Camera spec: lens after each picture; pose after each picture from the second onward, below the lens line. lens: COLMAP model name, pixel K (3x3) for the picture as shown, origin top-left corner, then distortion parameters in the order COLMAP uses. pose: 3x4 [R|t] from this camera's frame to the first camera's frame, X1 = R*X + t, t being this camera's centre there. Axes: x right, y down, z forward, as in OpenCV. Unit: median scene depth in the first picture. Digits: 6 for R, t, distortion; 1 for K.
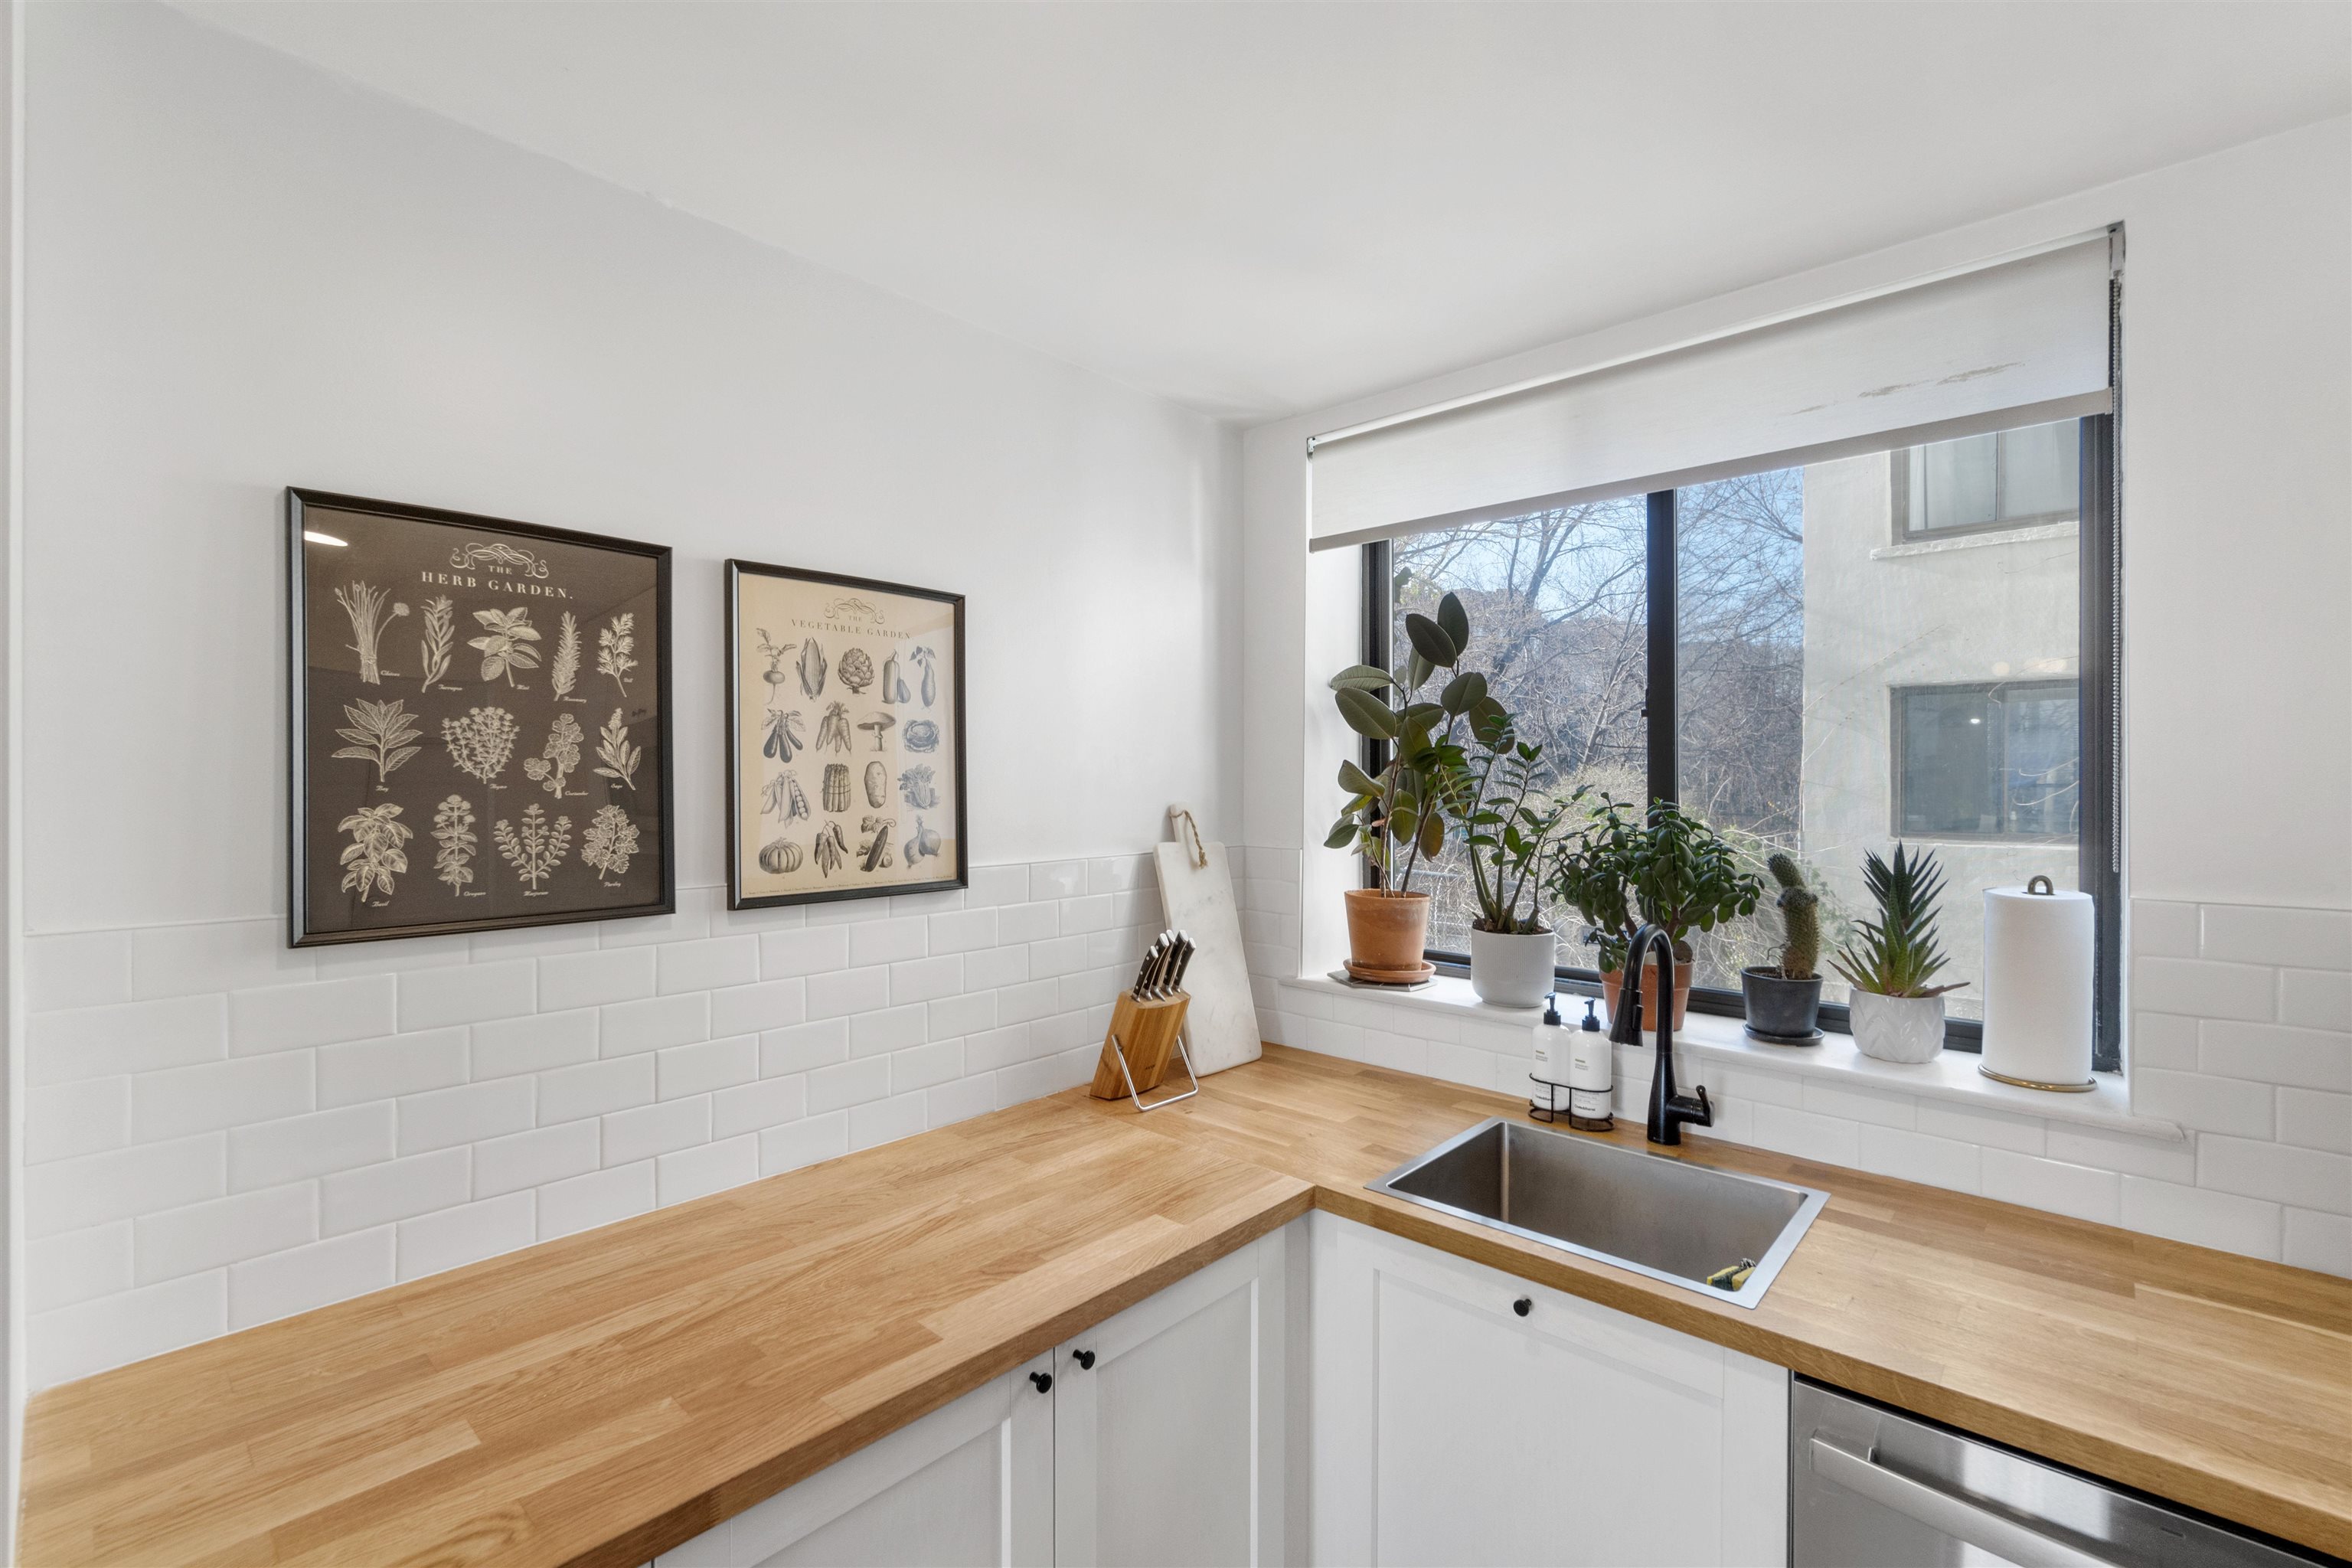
lens RADIAL K [[1020.7, 0, 1167.0], [0, 1020.7, 781.9], [0, 0, 1]] dist [-0.006330, 0.002468]
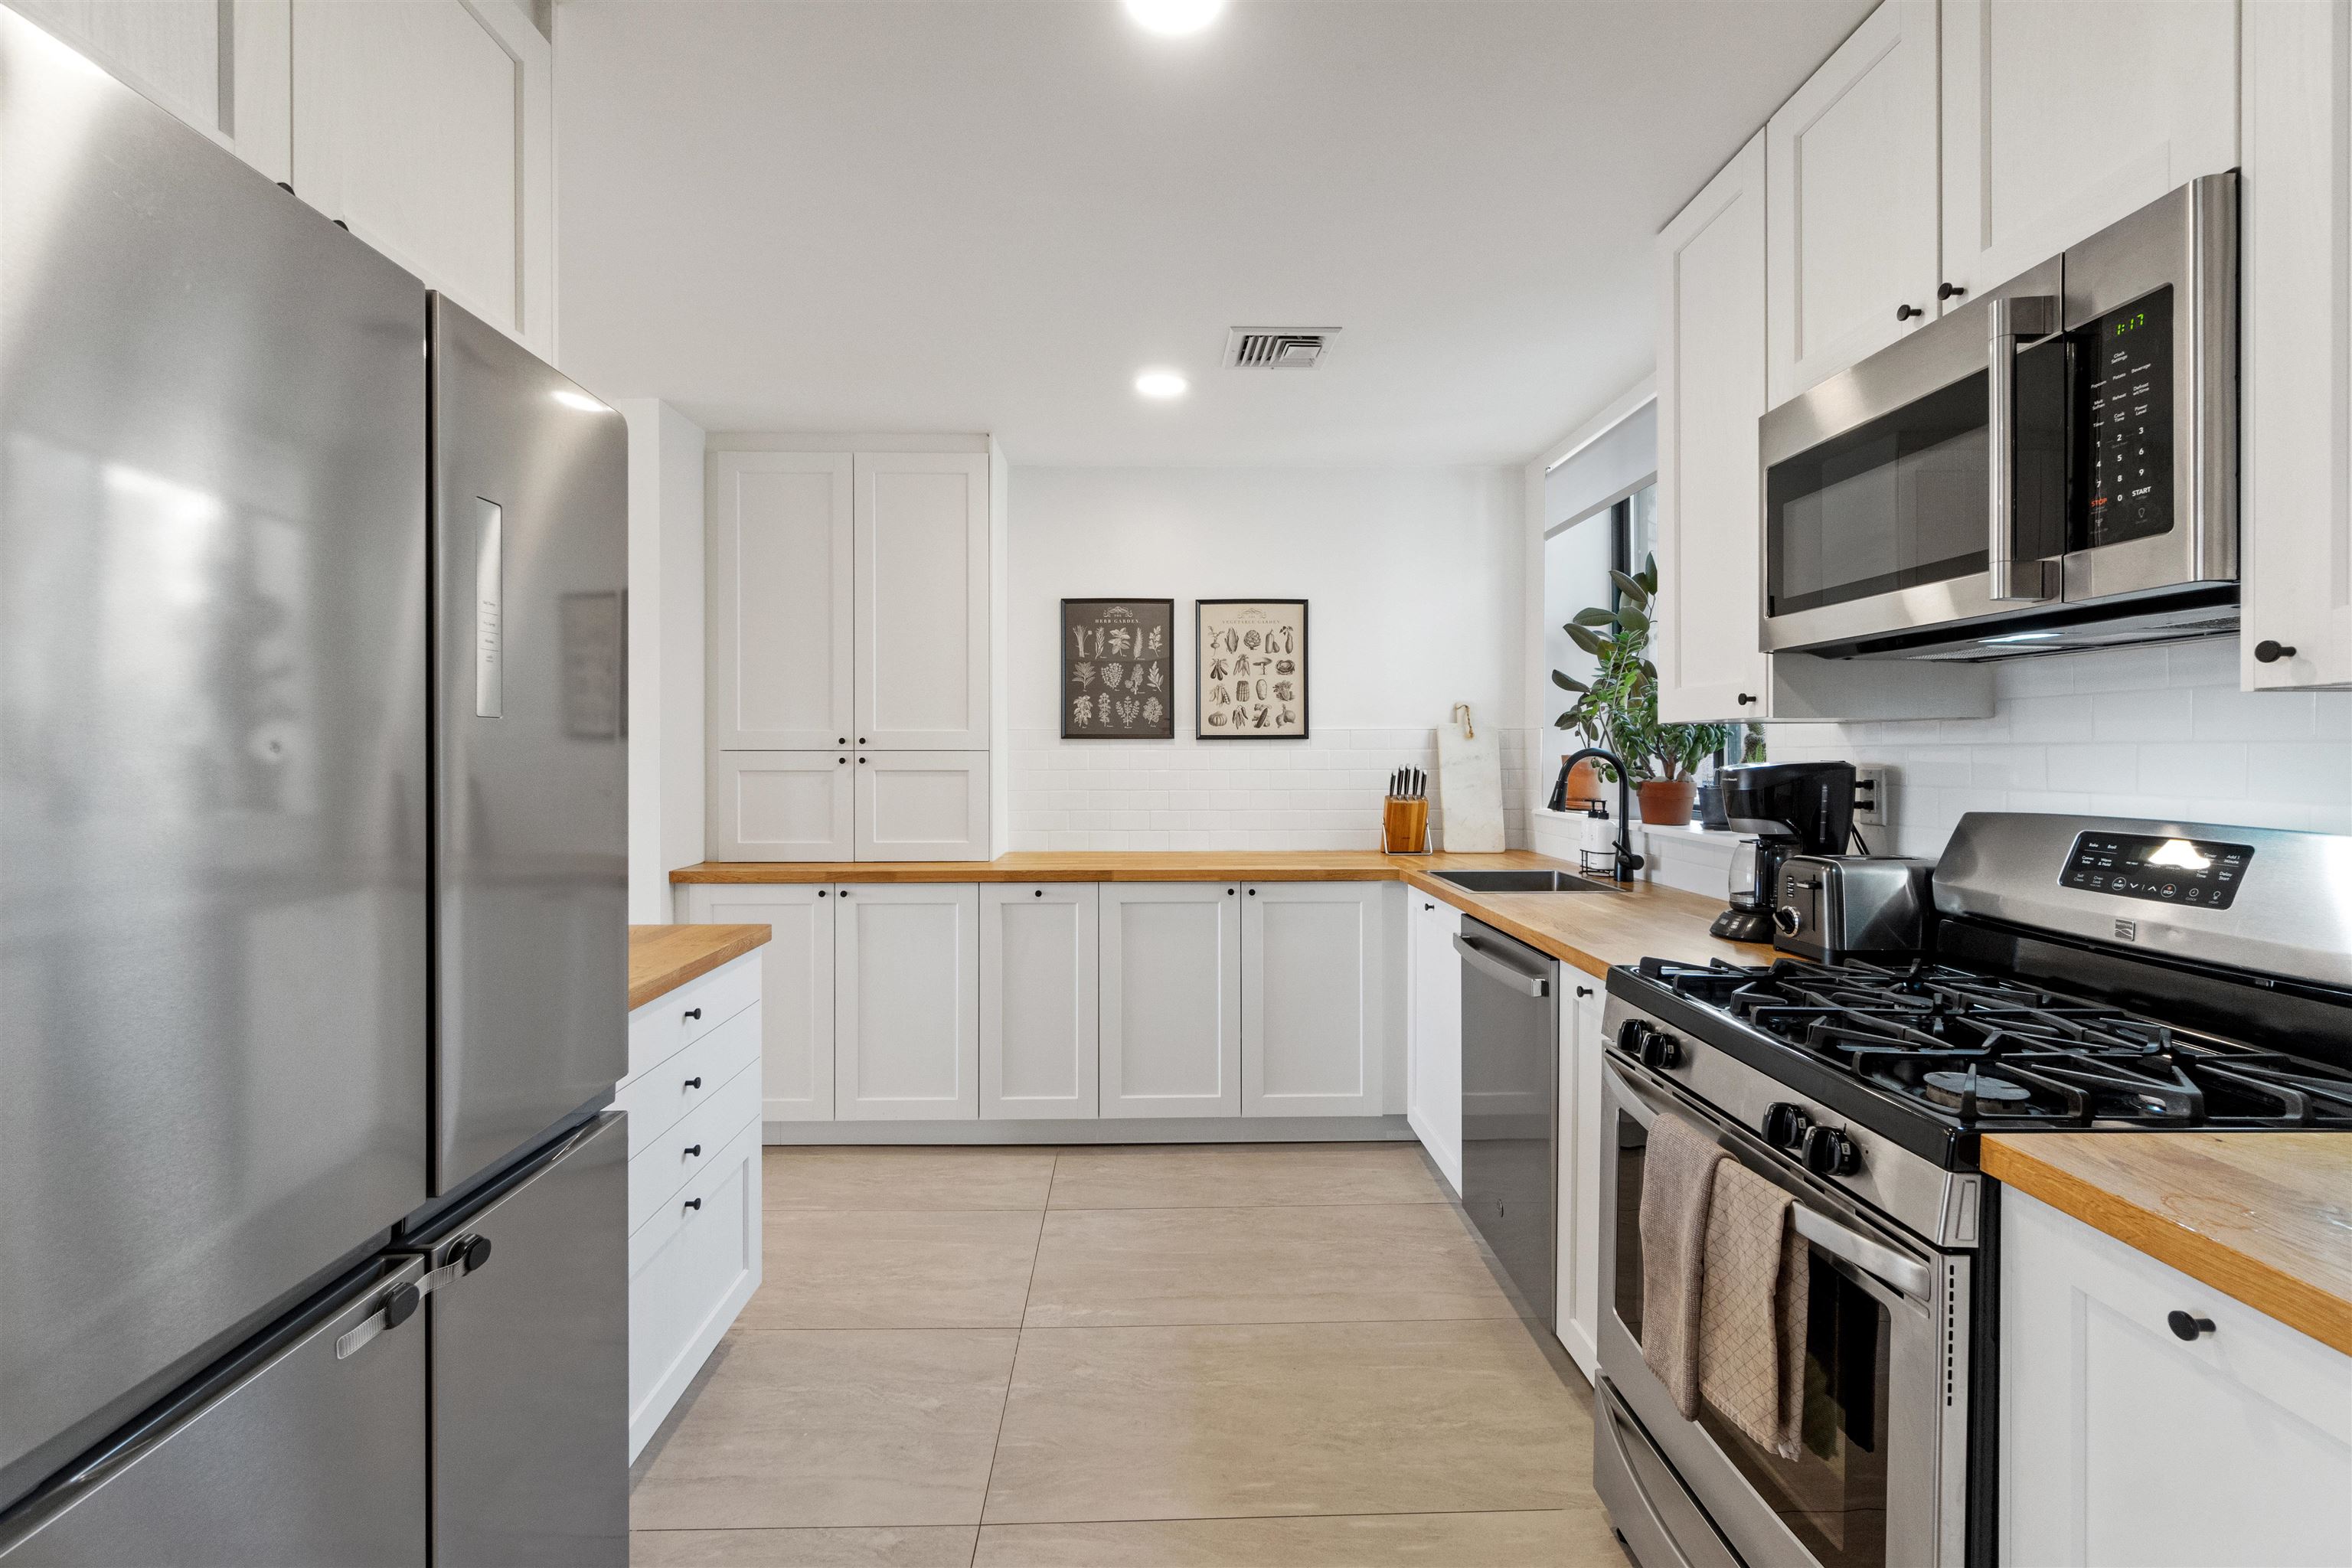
lens RADIAL K [[1020.7, 0, 1143.0], [0, 1020.7, 760.2], [0, 0, 1]] dist [-0.006330, 0.002468]
pose [[0.691196, -0.000056, -0.722668, 1.292166], [0.000888, 0.999999, 0.000772, 0.174215], [0.722667, -0.001175, 0.691195, -0.828330]]
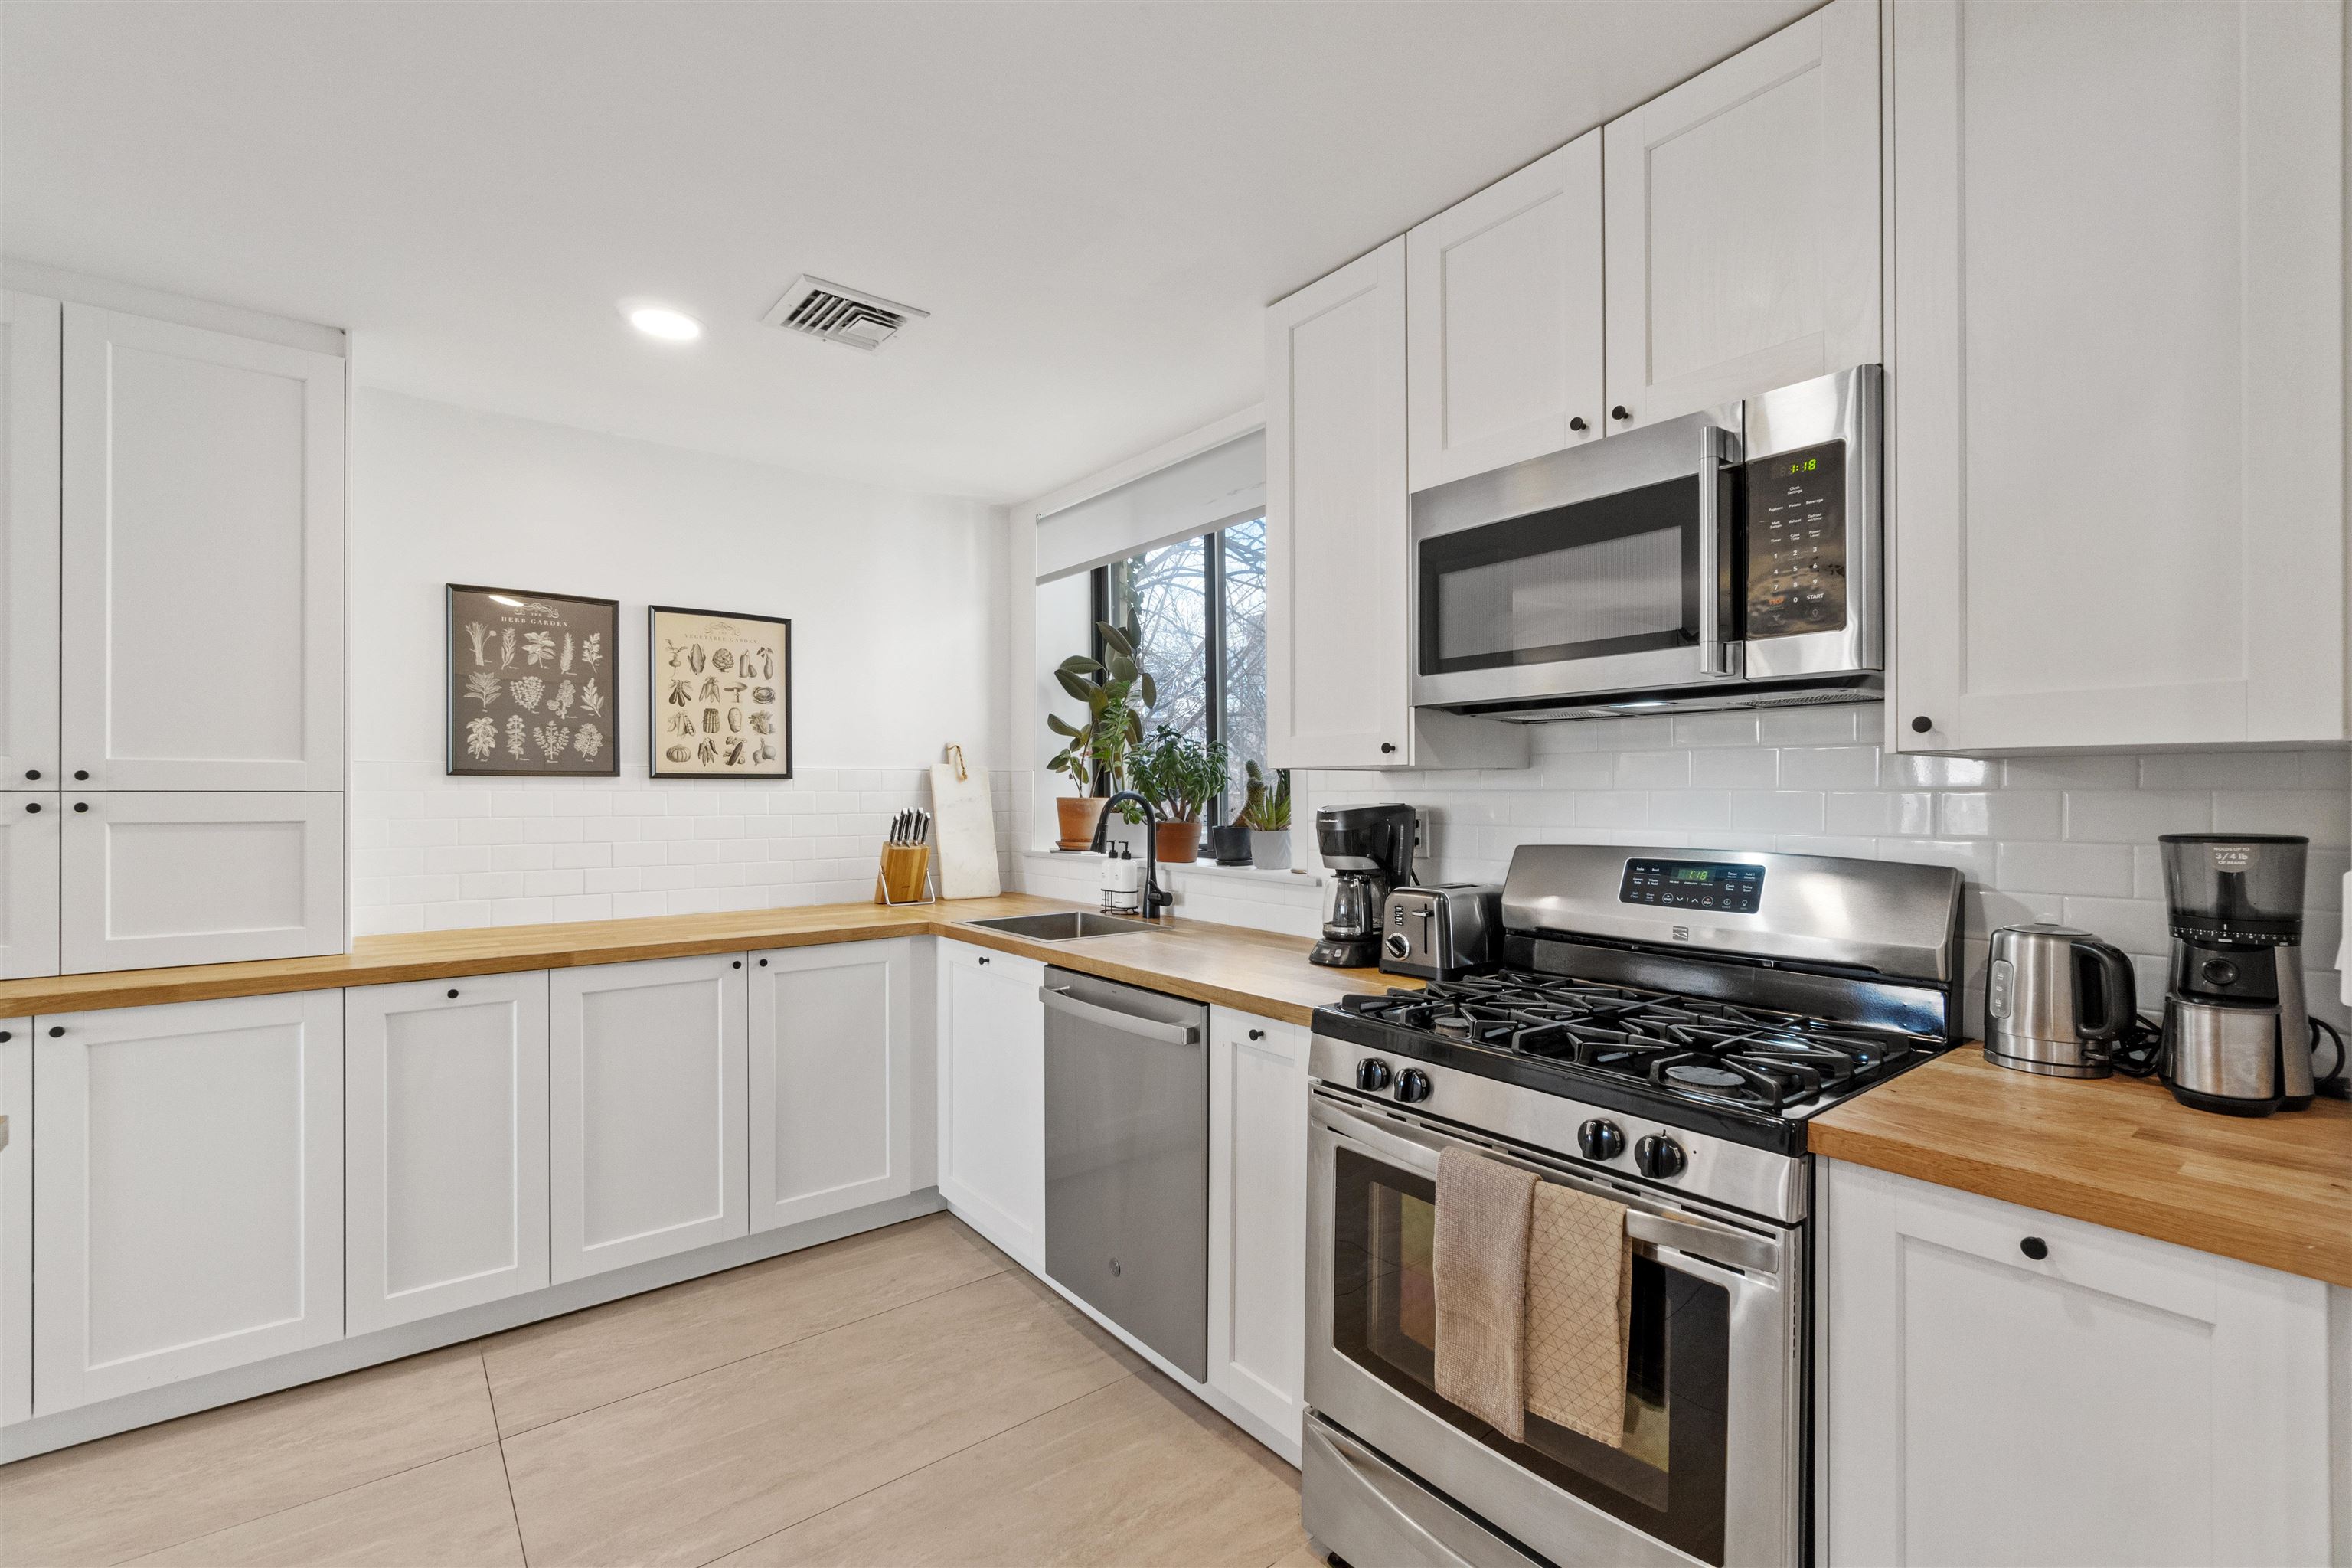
lens RADIAL K [[1020.7, 0, 1167.1], [0, 1020.7, 795.8], [0, 0, 1]] dist [-0.006330, 0.002468]
pose [[0.987081, -0.003628, -0.160184, 0.908224], [0.003242, 0.999991, -0.002674, 0.168960], [0.160192, 0.002120, 0.987084, -0.833173]]
